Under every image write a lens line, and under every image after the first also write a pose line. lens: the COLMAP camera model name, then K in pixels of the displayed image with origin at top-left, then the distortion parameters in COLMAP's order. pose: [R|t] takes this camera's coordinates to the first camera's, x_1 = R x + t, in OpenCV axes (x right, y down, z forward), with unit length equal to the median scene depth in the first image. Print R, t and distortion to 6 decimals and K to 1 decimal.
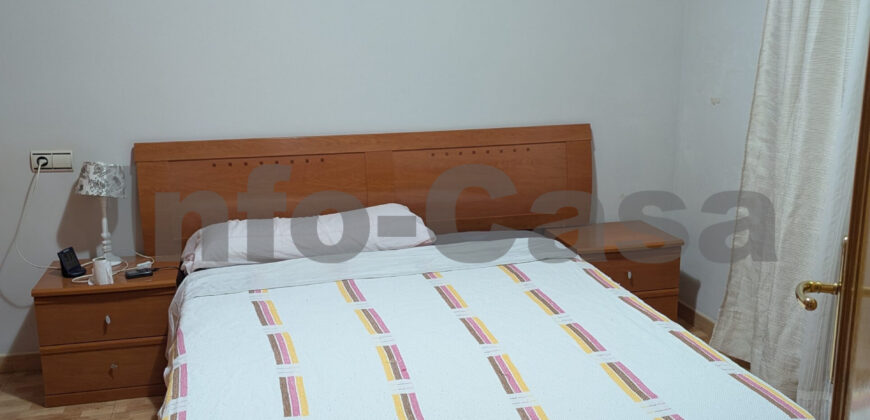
lens RADIAL K [[778.5, 0, 434.4], [0, 778.5, 220.6], [0, 0, 1]] dist [0.002244, -0.001172]
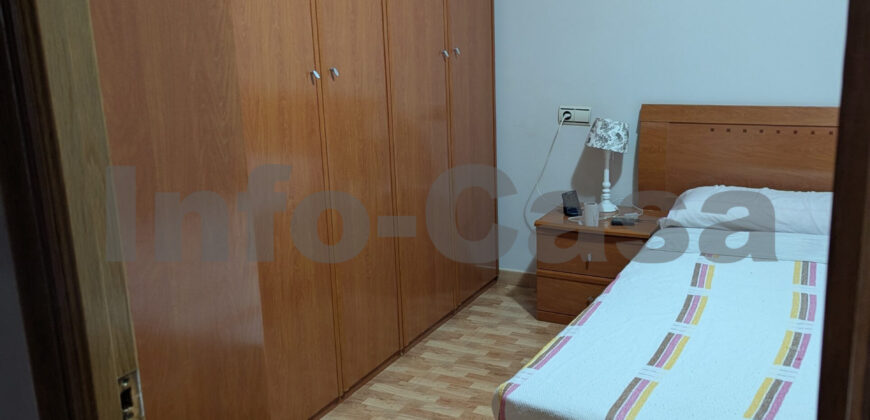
lens RADIAL K [[778.5, 0, 434.4], [0, 778.5, 220.6], [0, 0, 1]] dist [0.002244, -0.001172]
pose [[0.730720, 0.153496, -0.665197, 0.159342], [-0.120287, 0.988099, 0.095871, -0.007857], [0.671997, 0.009960, 0.740487, -0.000520]]
